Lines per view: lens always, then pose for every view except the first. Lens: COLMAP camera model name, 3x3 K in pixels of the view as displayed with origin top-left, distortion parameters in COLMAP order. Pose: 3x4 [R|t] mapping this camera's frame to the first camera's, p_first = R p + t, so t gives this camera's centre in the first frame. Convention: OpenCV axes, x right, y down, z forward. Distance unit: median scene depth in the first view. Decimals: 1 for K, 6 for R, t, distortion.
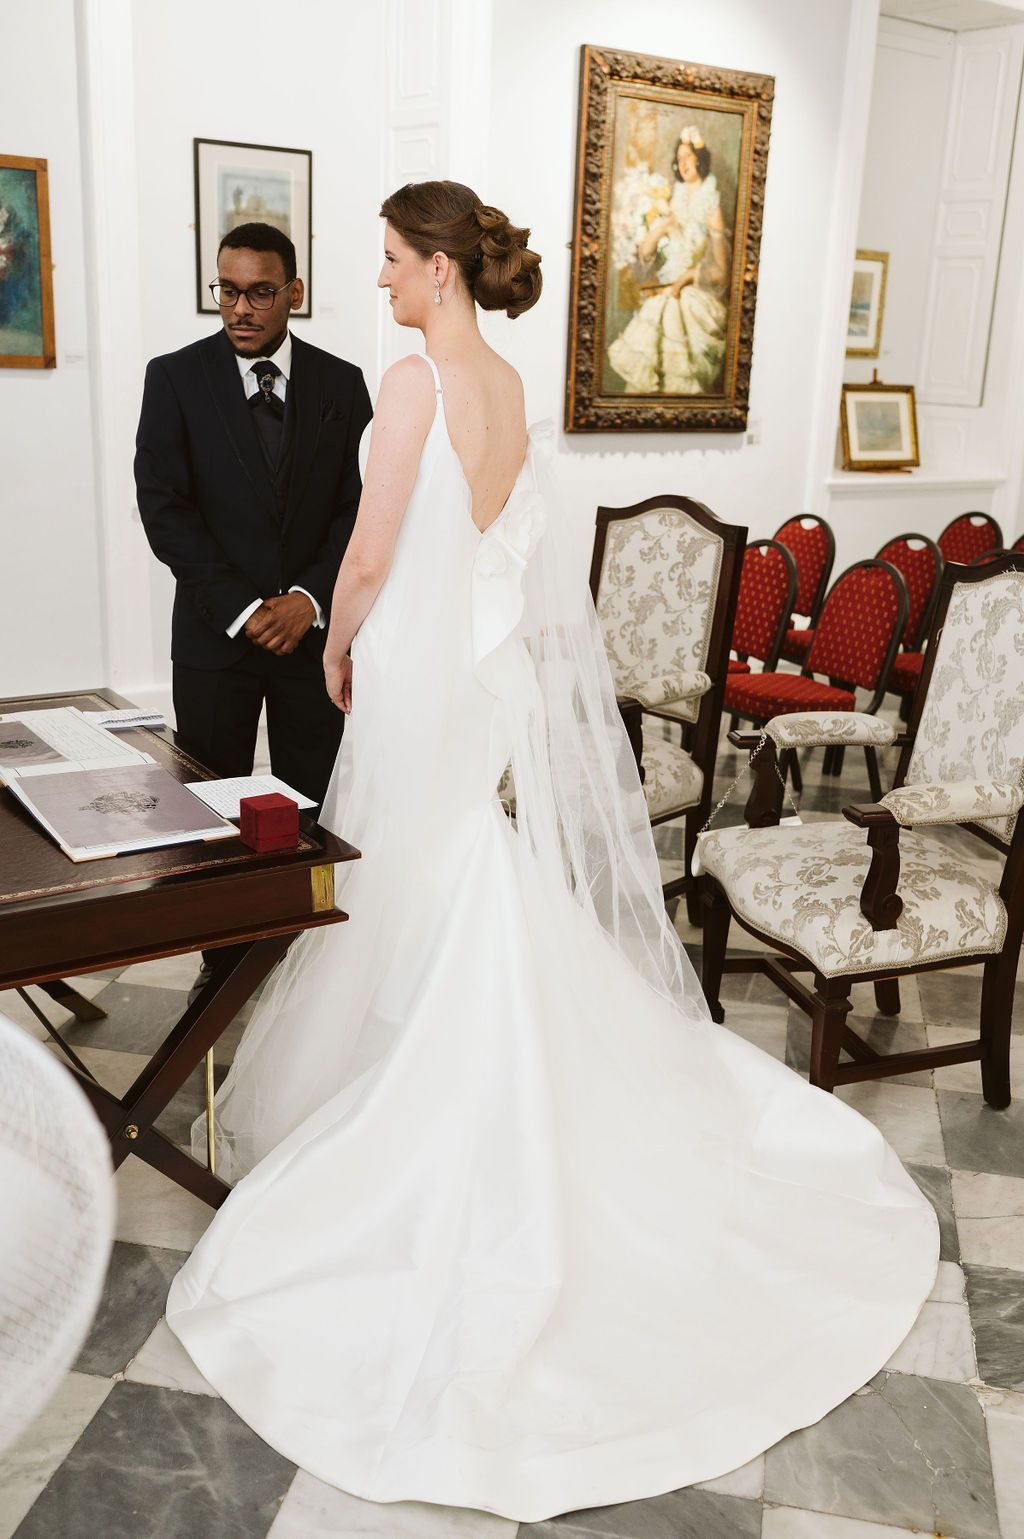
lens RADIAL K [[1472.5, 0, 508.5], [0, 1472.5, 774.8], [0, 0, 1]] dist [0.012767, 0.000000]
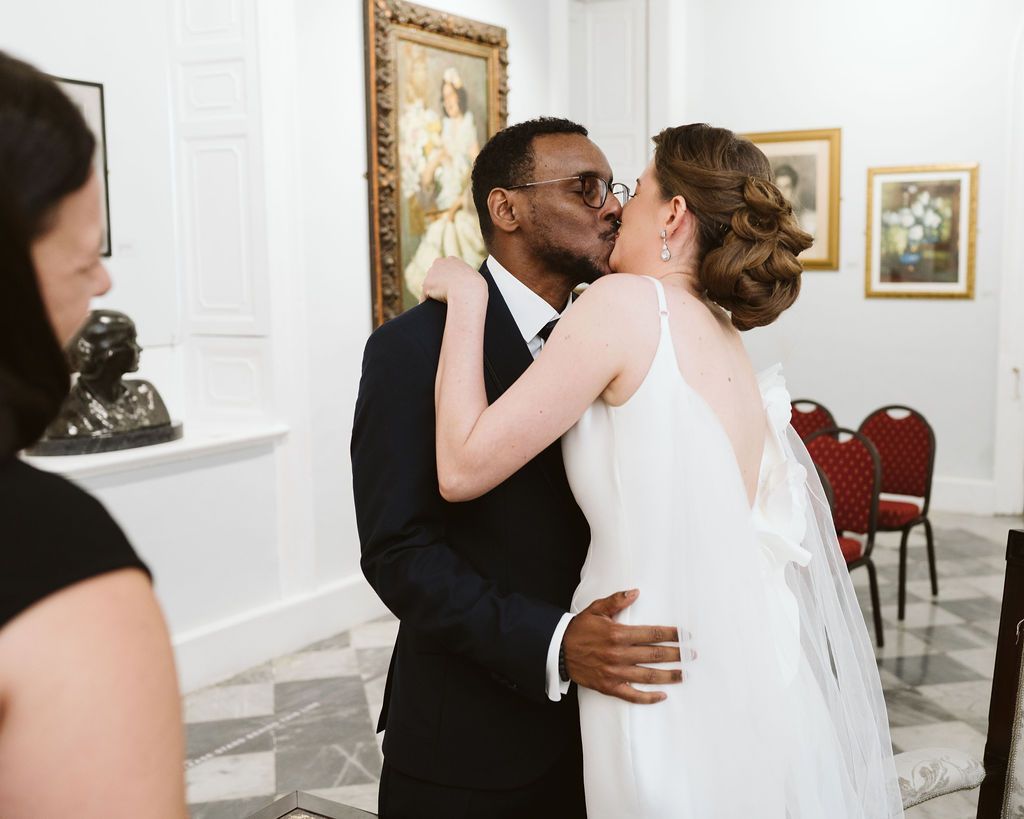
lens RADIAL K [[1218.7, 0, 513.9], [0, 1218.7, 410.2], [0, 0, 1]] dist [0.011366, 0.000000]
pose [[0.901419, -0.099803, 0.421288, -0.234708], [0.165701, 0.978508, -0.122740, -0.080385], [-0.399984, 0.180448, 0.898583, 0.231774]]
